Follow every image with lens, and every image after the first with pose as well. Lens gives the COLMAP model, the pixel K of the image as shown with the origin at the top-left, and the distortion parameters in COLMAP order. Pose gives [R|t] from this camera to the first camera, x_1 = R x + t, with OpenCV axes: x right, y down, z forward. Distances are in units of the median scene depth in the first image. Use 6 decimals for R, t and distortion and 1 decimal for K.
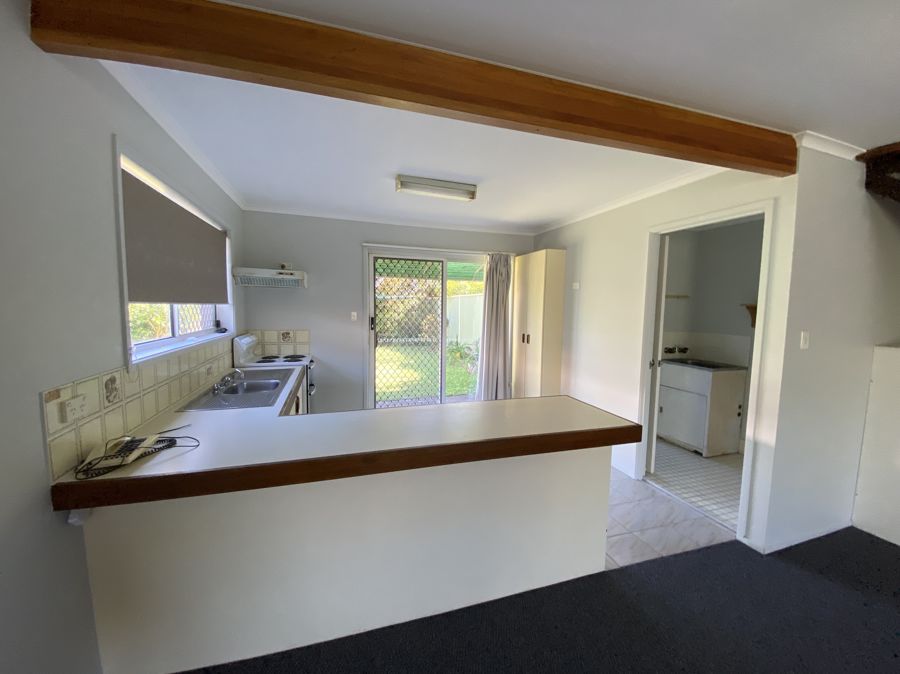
lens RADIAL K [[366.2, 0, 448.8], [0, 366.2, 338.3], [0, 0, 1]] dist [0.031623, -0.025584]
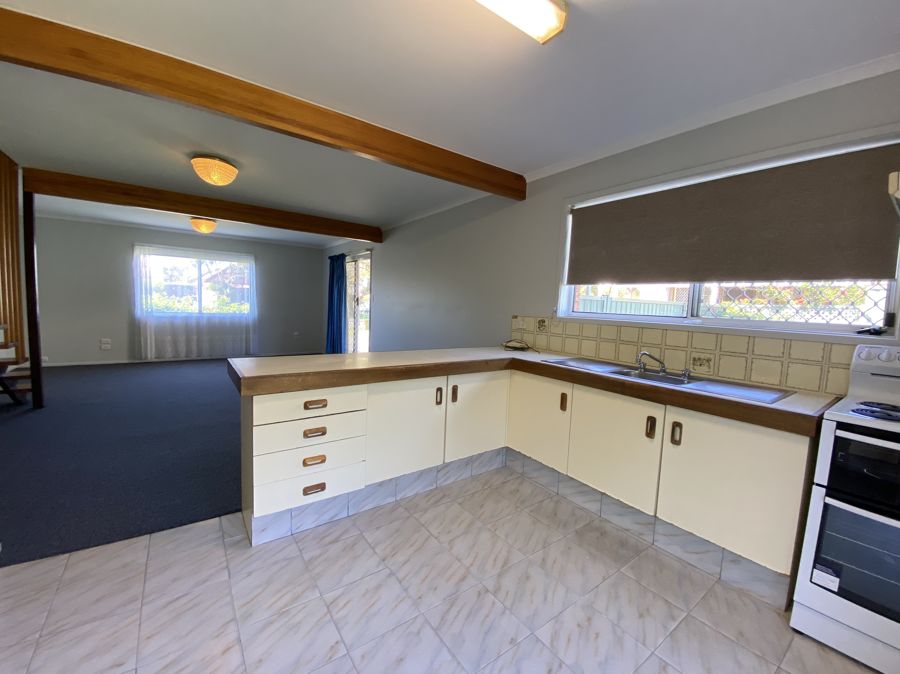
lens RADIAL K [[366.2, 0, 448.8], [0, 366.2, 338.3], [0, 0, 1]] dist [0.031623, -0.025584]
pose [[-0.947063, -0.025511, -0.320033, 0.129455], [-0.084133, 0.981722, 0.170714, -0.047989], [0.309829, 0.188602, -0.931899, 1.283400]]
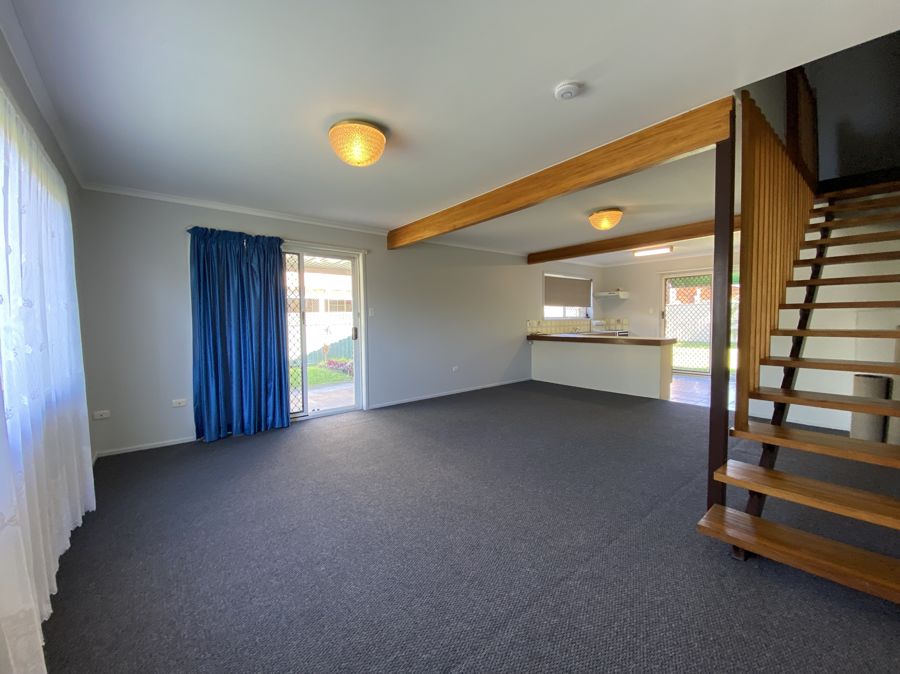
lens RADIAL K [[366.2, 0, 448.8], [0, 366.2, 338.3], [0, 0, 1]] dist [0.031623, -0.025584]
pose [[0.372148, 0.027412, -0.927769, 1.407441], [-0.065888, 0.997822, 0.003053, 0.180051], [0.925832, 0.059993, 0.373144, -0.852372]]
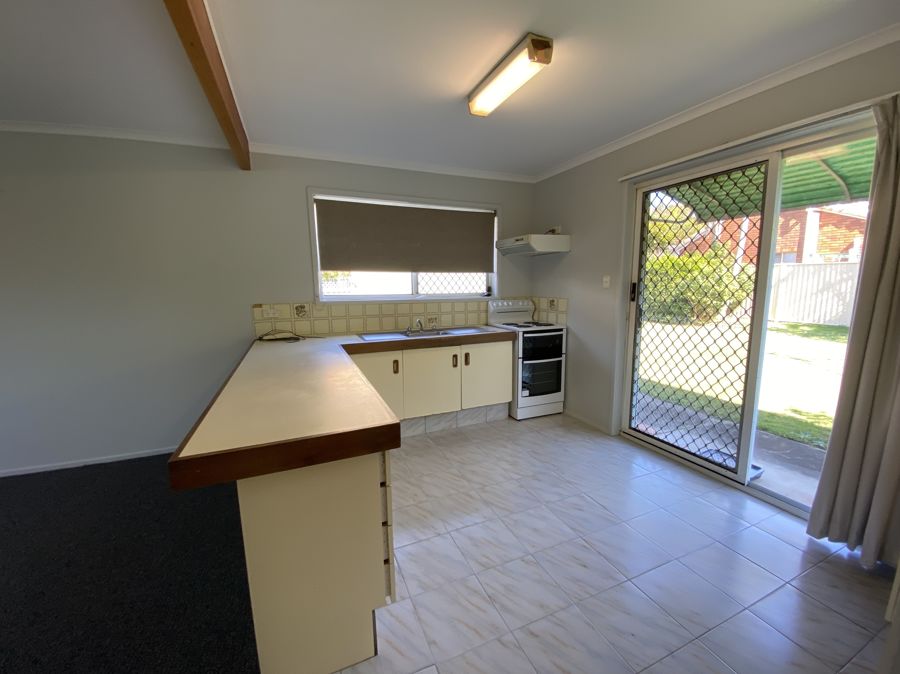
lens RADIAL K [[360.6, 0, 452.1], [0, 360.6, 337.4], [0, 0, 1]] dist [0.050580, -0.031982]
pose [[0.101541, 0.127805, -0.986588, 0.581692], [-0.077893, 0.989690, 0.120190, -0.014616], [0.991777, 0.064644, 0.110450, 0.745087]]
